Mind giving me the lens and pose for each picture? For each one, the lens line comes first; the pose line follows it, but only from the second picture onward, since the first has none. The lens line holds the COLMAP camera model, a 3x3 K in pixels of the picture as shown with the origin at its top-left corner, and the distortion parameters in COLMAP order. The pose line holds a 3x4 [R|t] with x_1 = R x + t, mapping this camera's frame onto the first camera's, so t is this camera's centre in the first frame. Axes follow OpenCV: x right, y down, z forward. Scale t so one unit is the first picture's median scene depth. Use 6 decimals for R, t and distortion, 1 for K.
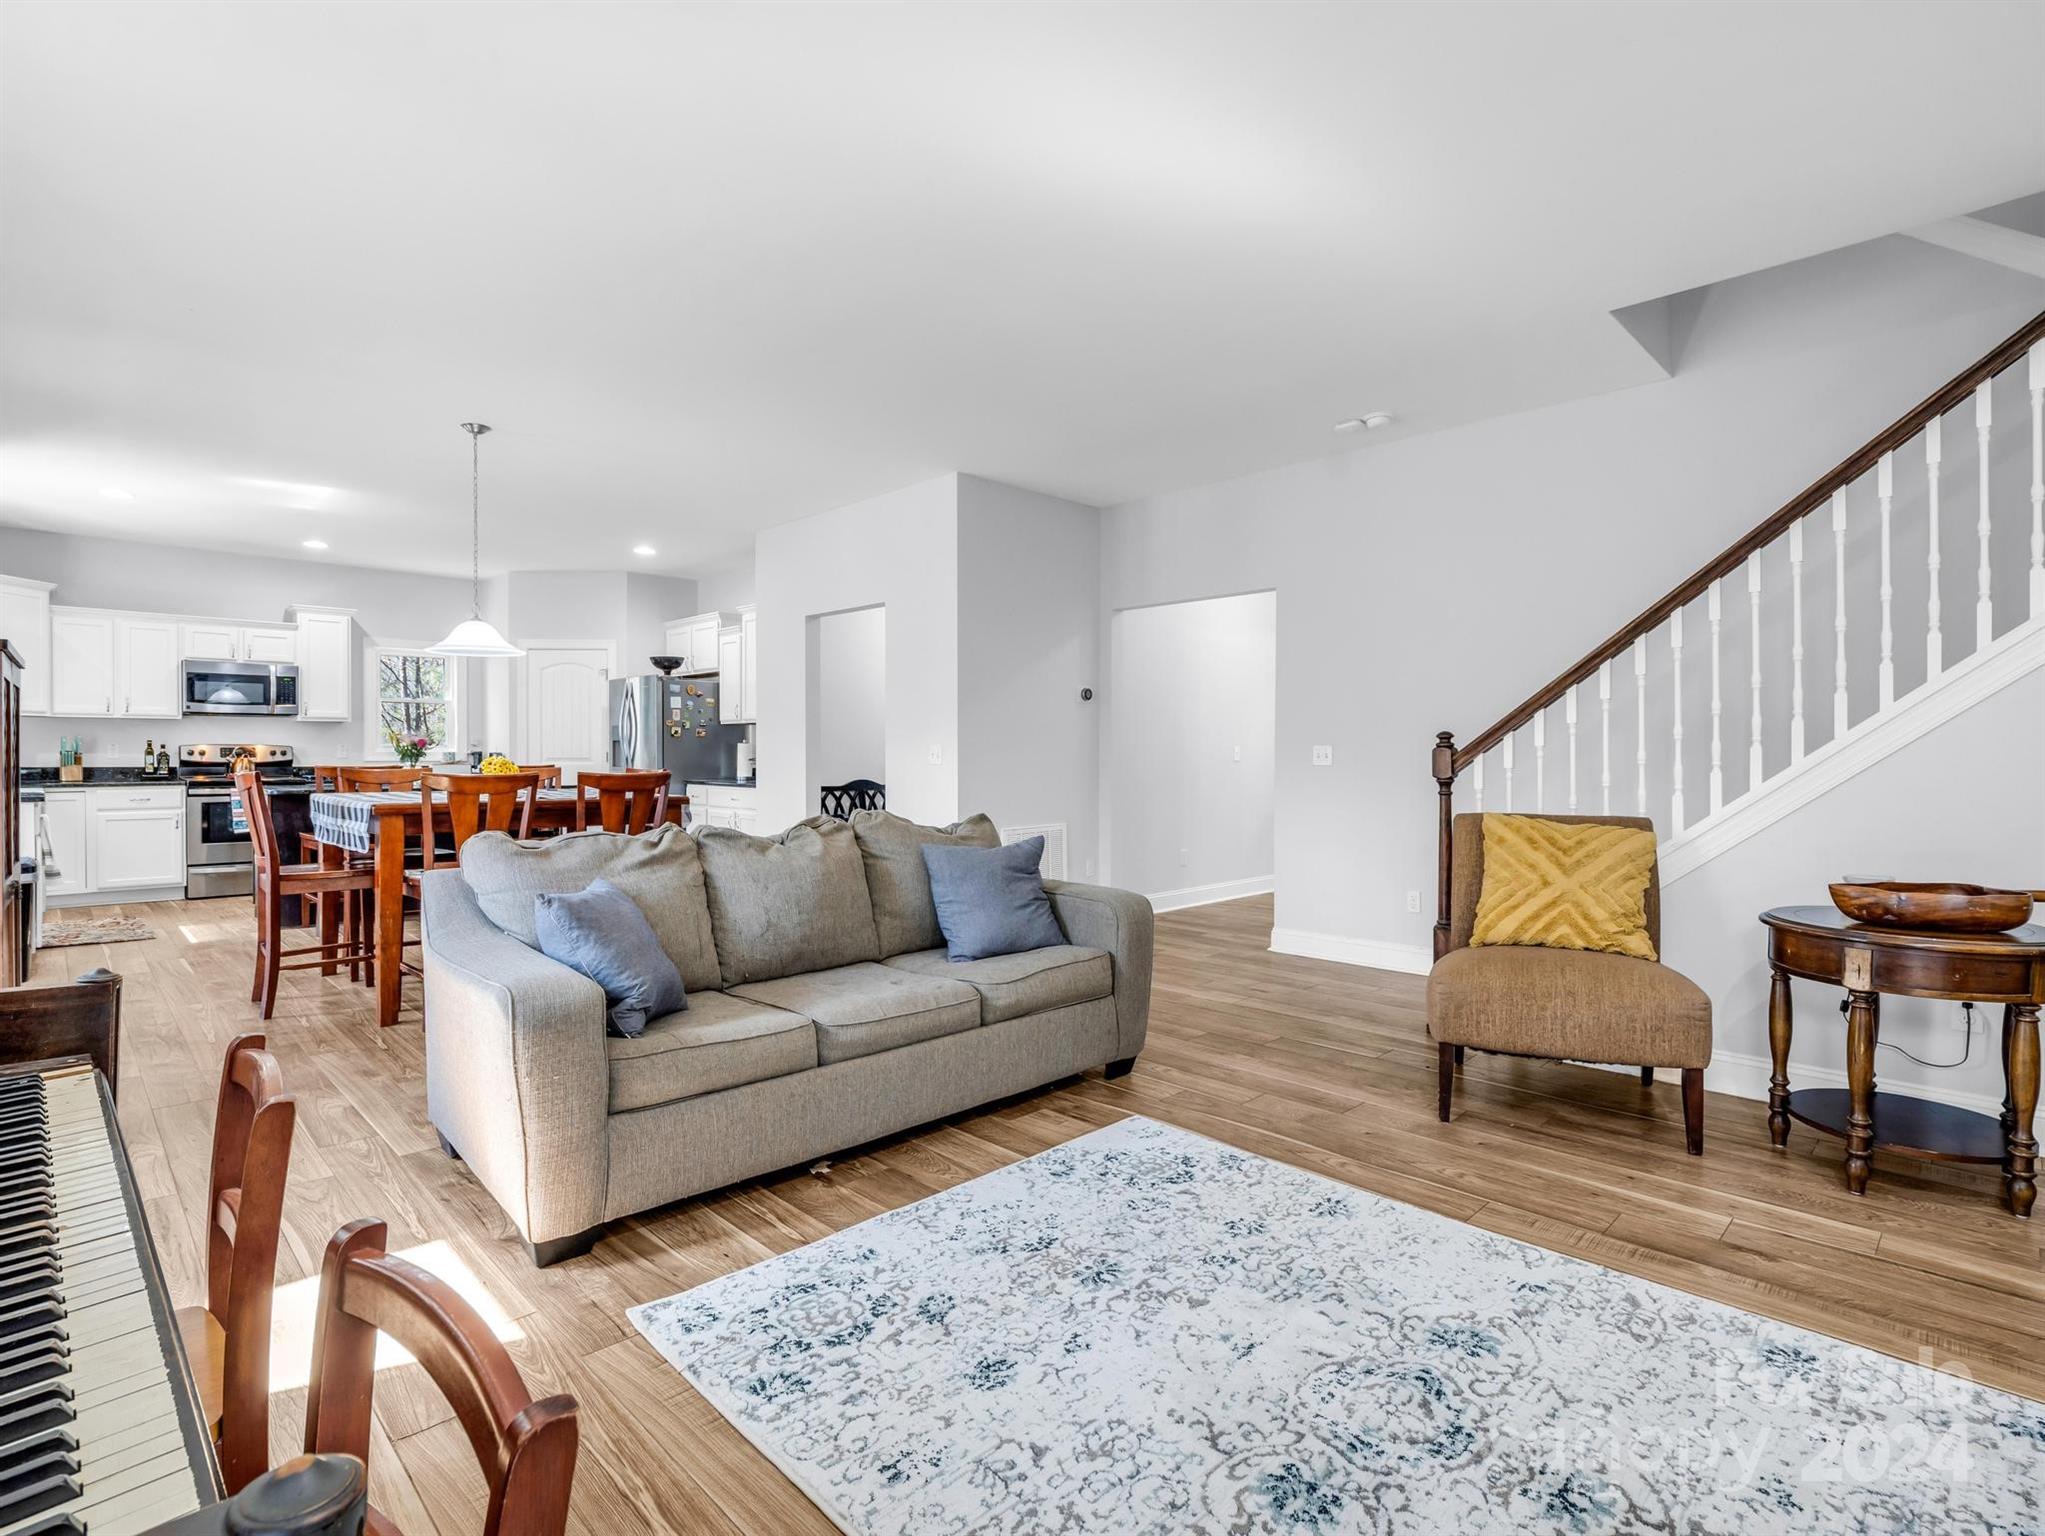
lens RADIAL K [[1020.1, 0, 1035.8], [0, 1020.1, 770.4], [0, 0, 1]] dist [-0.012015, -0.002505]
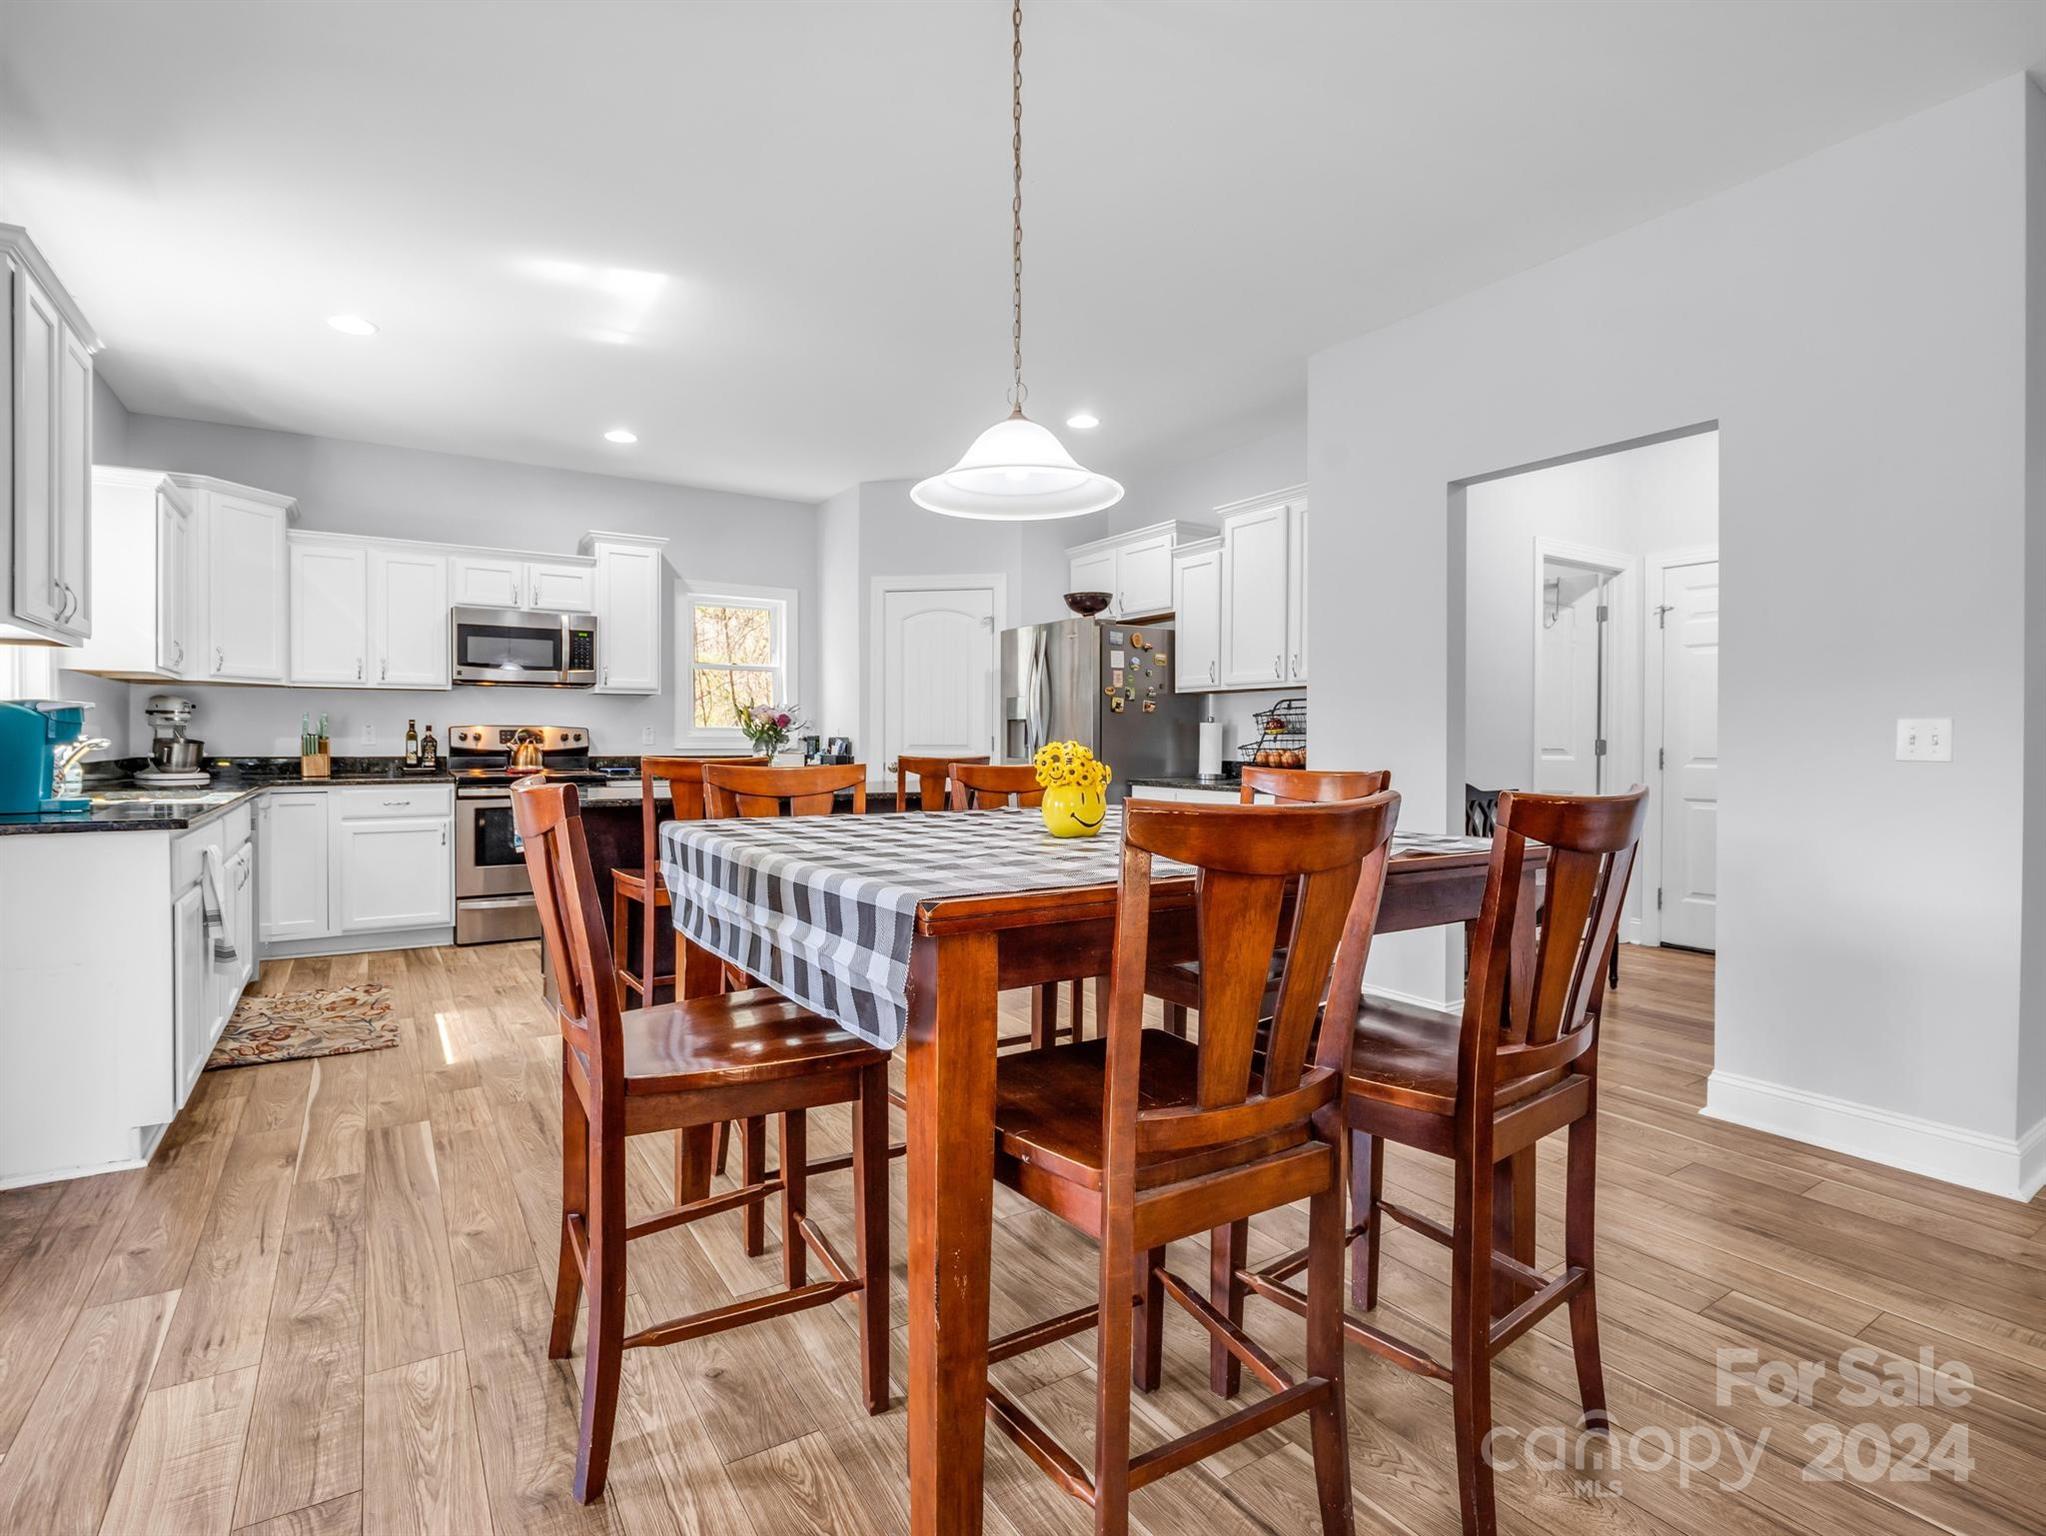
lens RADIAL K [[1020.6, 0, 1017.4], [0, 1020.6, 758.6], [0, 0, 1]] dist [-0.012015, -0.002505]
pose [[0.976891, 0.003766, -0.213706, -0.298594], [-0.003654, 0.999993, 0.000916, -0.004150], [0.213708, -0.000114, 0.976898, 0.379985]]
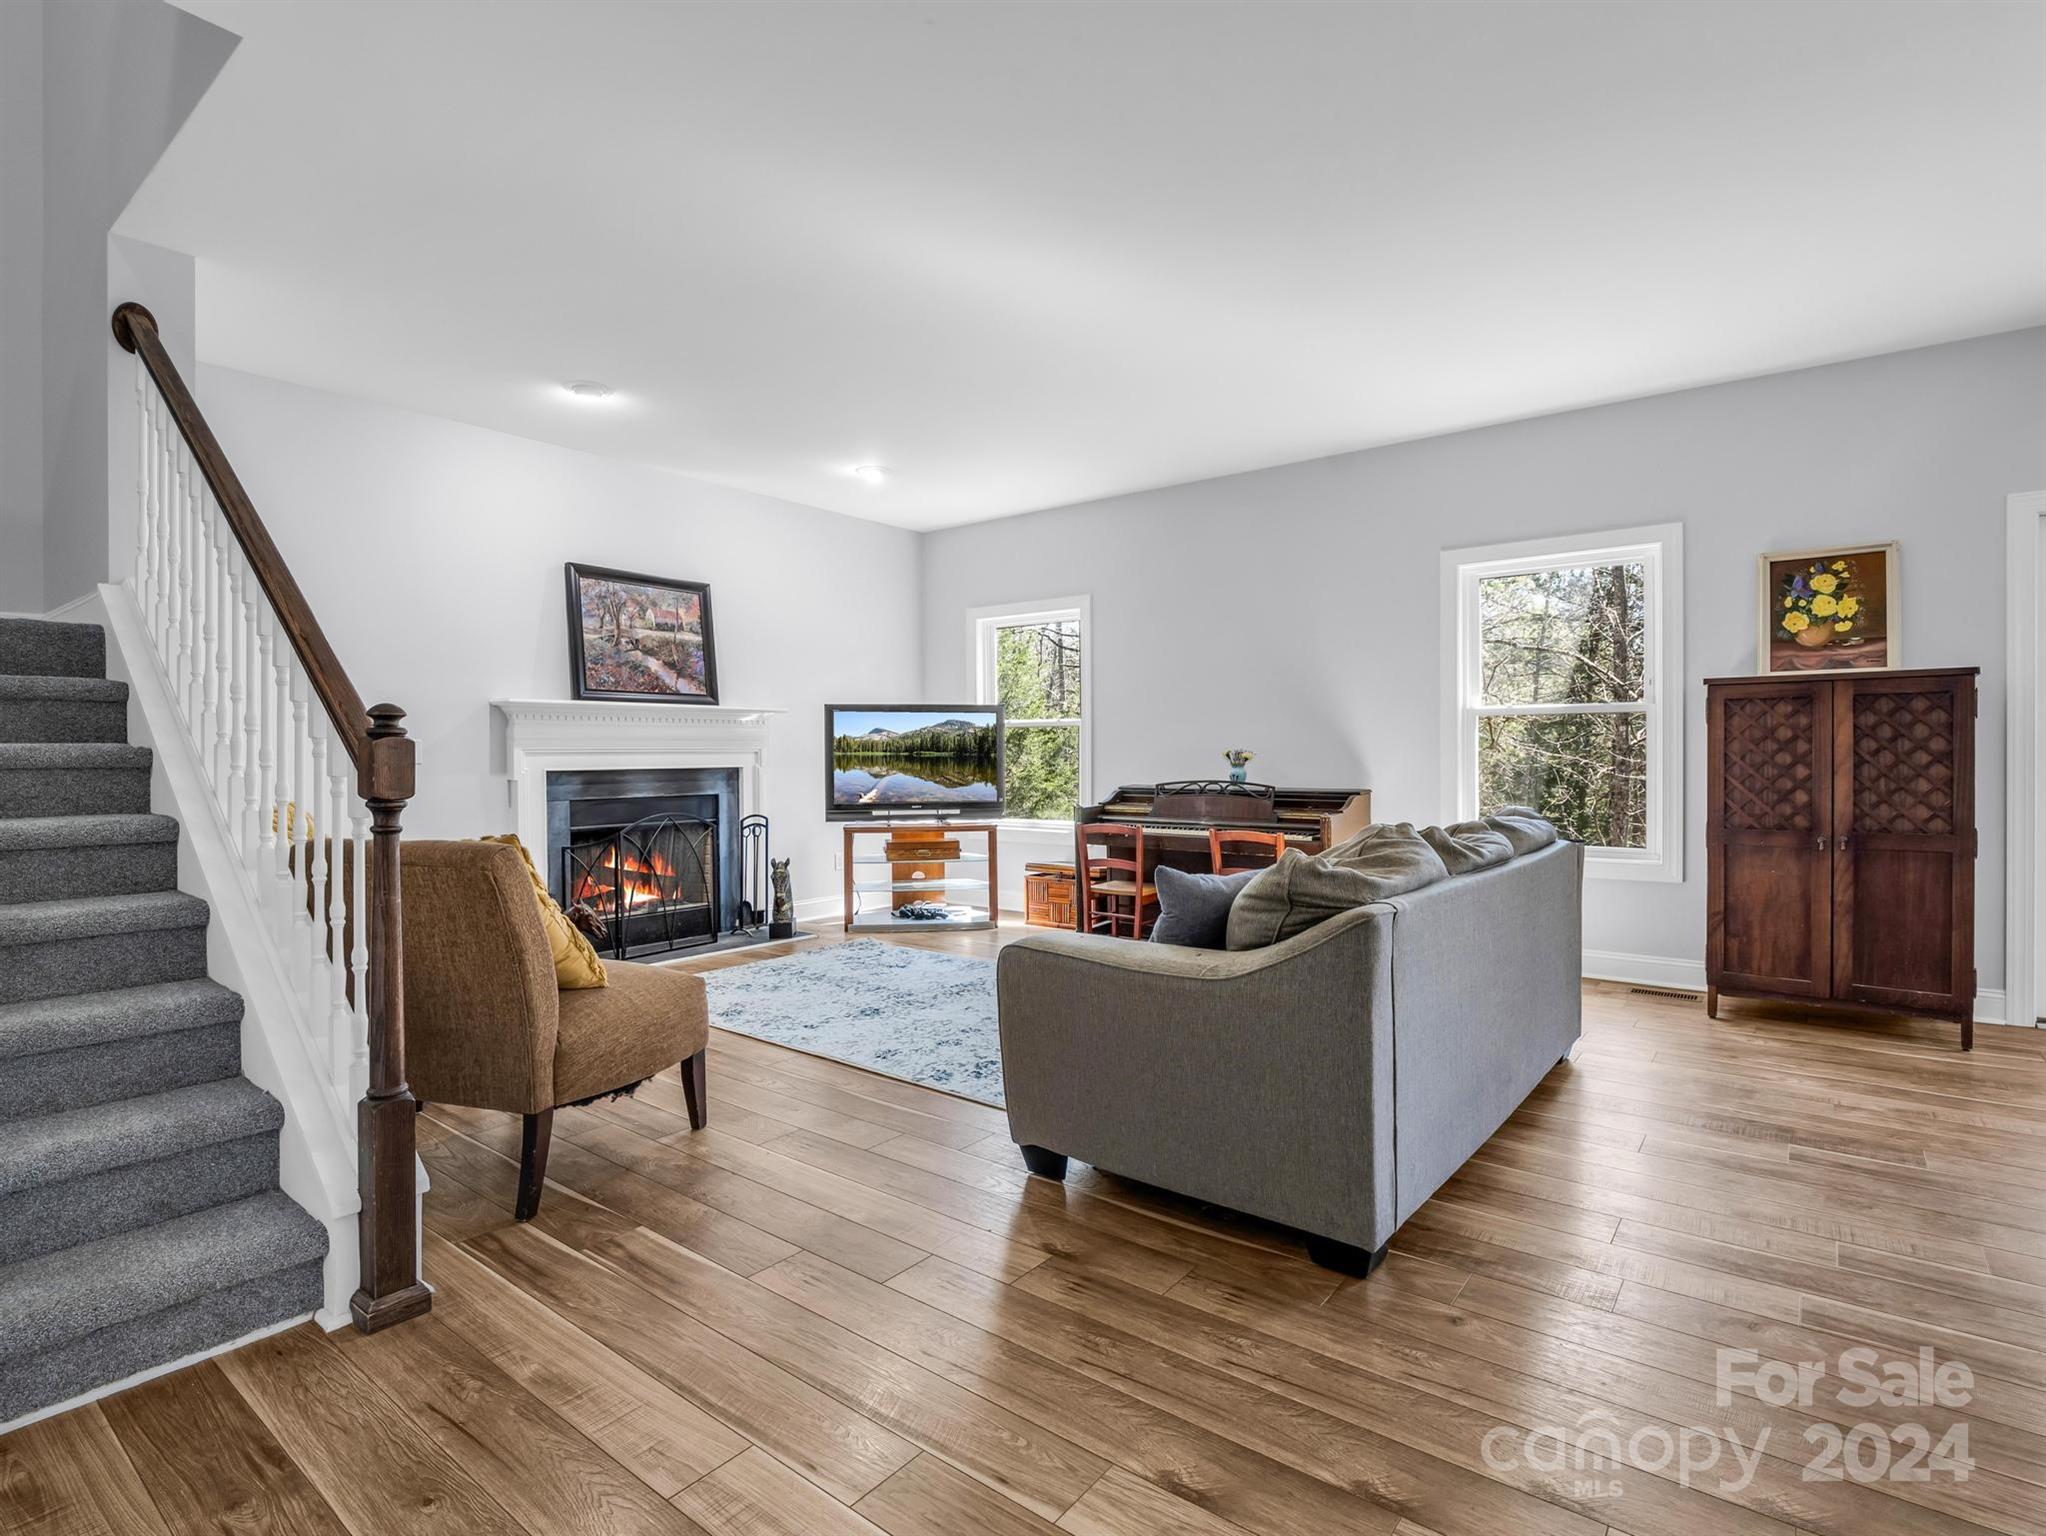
lens RADIAL K [[1020.6, 0, 1008.3], [0, 1020.6, 770.9], [0, 0, 1]] dist [-0.012015, -0.002505]
pose [[-0.994689, 0.004434, -0.102830, 0.086355], [0.001488, 0.999587, 0.028709, -0.007332], [0.102915, 0.028404, -0.994285, 0.808861]]
